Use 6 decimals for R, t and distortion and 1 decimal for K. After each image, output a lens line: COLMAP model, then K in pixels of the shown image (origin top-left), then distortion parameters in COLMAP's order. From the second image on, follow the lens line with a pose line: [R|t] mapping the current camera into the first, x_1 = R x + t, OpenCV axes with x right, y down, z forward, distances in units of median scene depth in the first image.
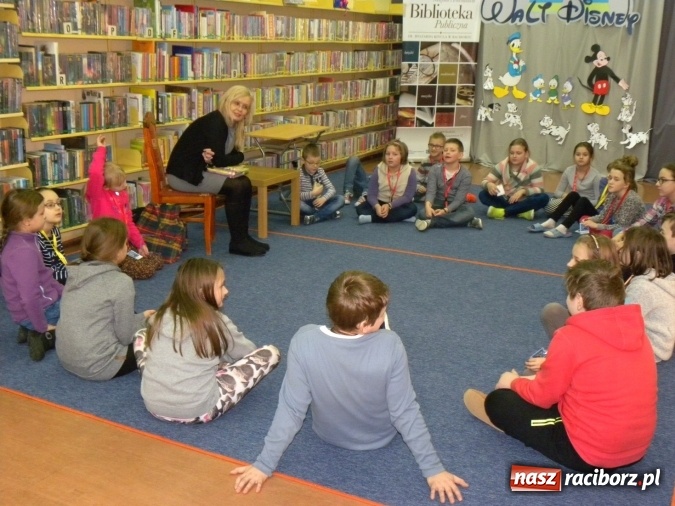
lens RADIAL K [[750.3, 0, 336.2], [0, 750.3, 253.9], [0, 0, 1]] dist [0.020283, 0.000000]
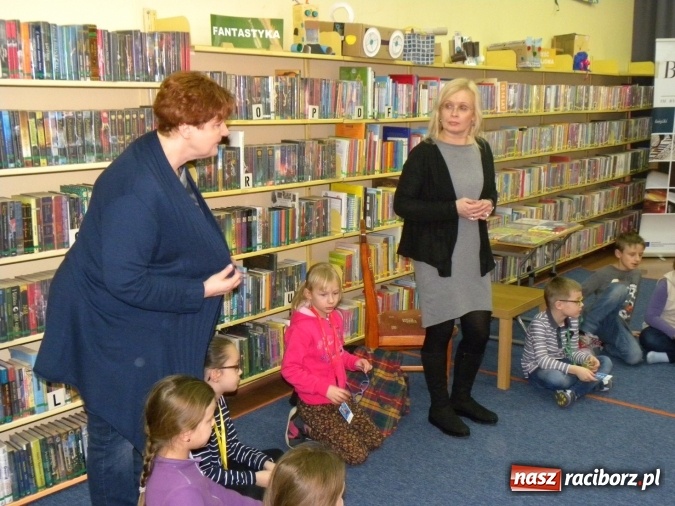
lens RADIAL K [[750.3, 0, 340.0], [0, 750.3, 255.0], [0, 0, 1]] dist [0.020283, 0.000000]
pose [[0.977140, 0.008484, -0.212428, -0.100173], [-0.025998, 0.996472, -0.079791, -0.086123], [0.211002, 0.083490, 0.973914, 0.260212]]
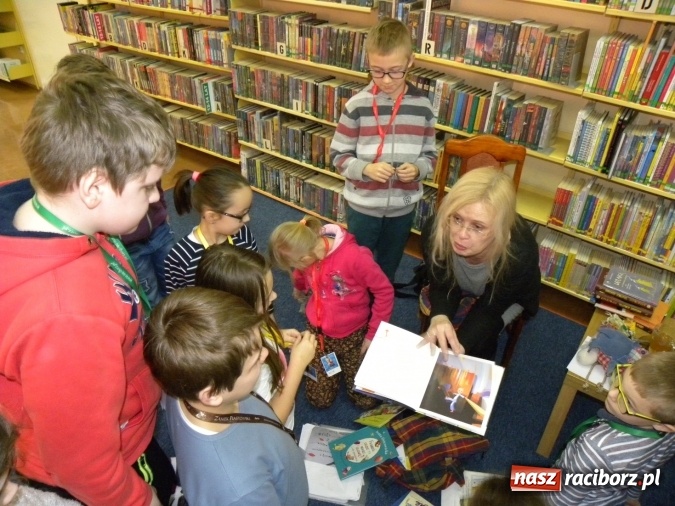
lens RADIAL K [[513.5, 0, 332.0], [0, 513.5, 255.3], [0, 0, 1]] dist [-0.128745, 0.055055]
pose [[-0.145794, 0.549378, -0.822756, 0.124454], [-0.297313, 0.768868, 0.566080, -0.270332], [0.943583, 0.327147, 0.051240, 0.800940]]
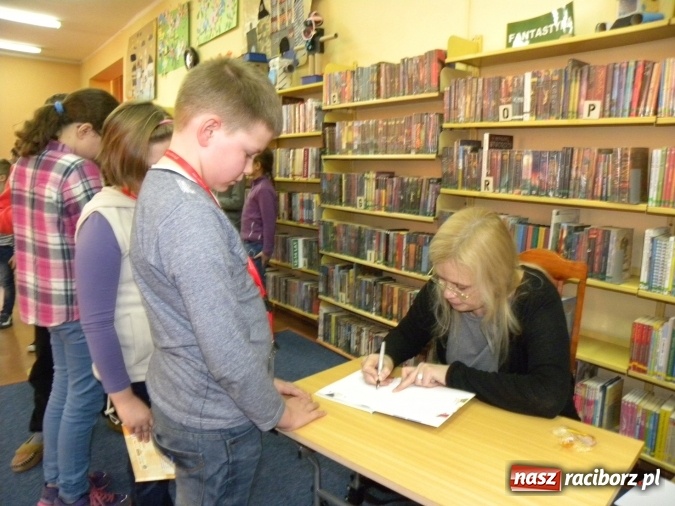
lens RADIAL K [[507.4, 0, 338.3], [0, 507.4, 258.6], [0, 0, 1]] dist [-0.143720, 0.086770]
pose [[-0.408349, 0.121423, -0.904714, 0.111209], [-0.287919, 0.923388, 0.253883, -0.206520], [0.866230, 0.364157, -0.342105, 0.894845]]
